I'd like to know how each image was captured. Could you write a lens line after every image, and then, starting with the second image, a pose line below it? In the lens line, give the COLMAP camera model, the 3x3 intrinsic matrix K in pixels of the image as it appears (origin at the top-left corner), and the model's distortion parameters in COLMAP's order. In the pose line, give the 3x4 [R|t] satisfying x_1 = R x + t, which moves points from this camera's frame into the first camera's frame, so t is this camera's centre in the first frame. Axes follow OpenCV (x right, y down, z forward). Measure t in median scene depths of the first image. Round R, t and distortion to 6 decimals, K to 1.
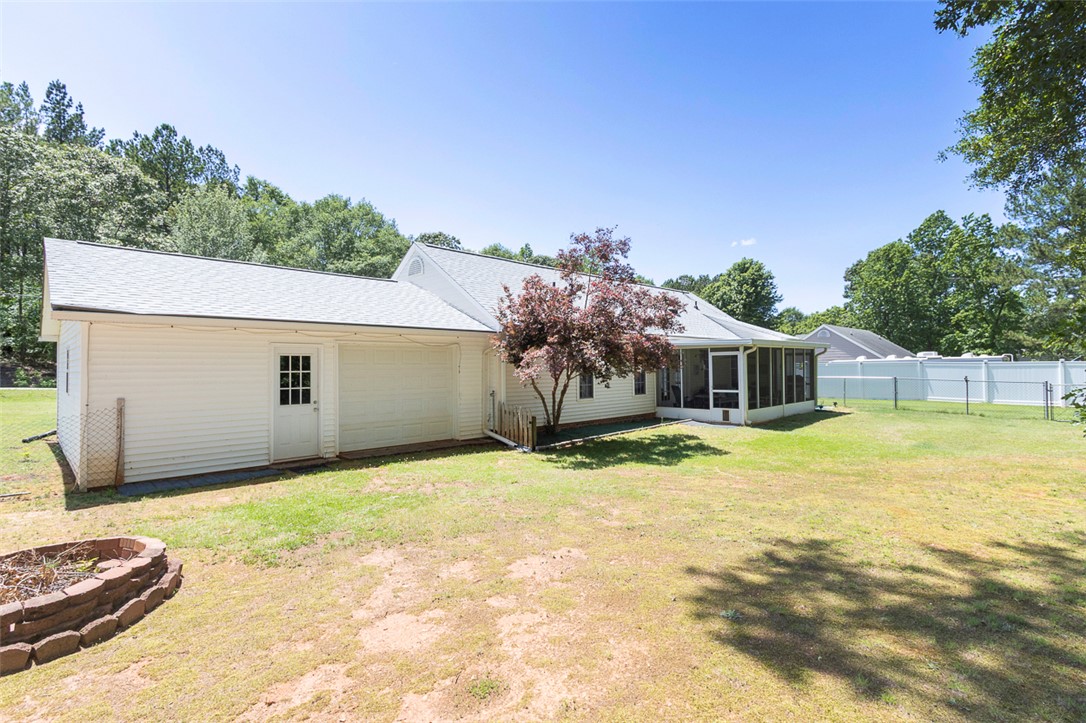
lens RADIAL K [[522.6, 0, 551.0], [0, 522.6, 357.3], [0, 0, 1]] dist [0.000560, 0.000049]
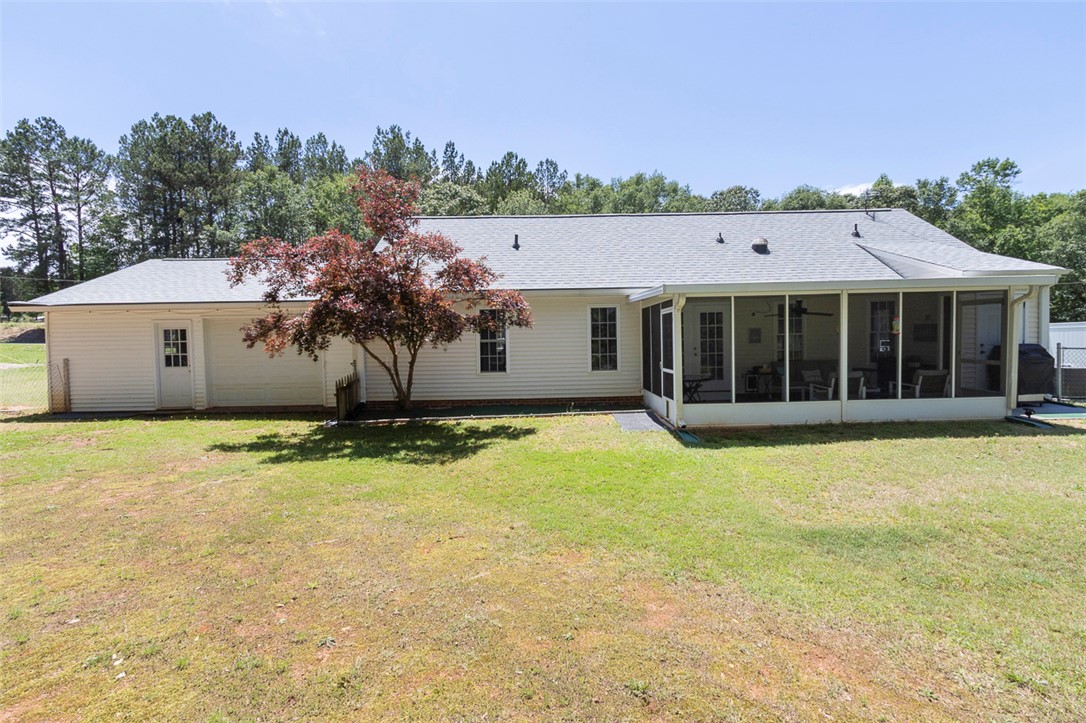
lens RADIAL K [[491.0, 0, 545.3], [0, 491.0, 358.1], [0, 0, 1]] dist [0.003820, -0.000432]
pose [[0.712473, 0.023503, -0.701305, 0.631276], [0.024885, 0.997964, 0.058726, 0.012006], [0.701258, -0.059293, 0.710438, 0.476267]]
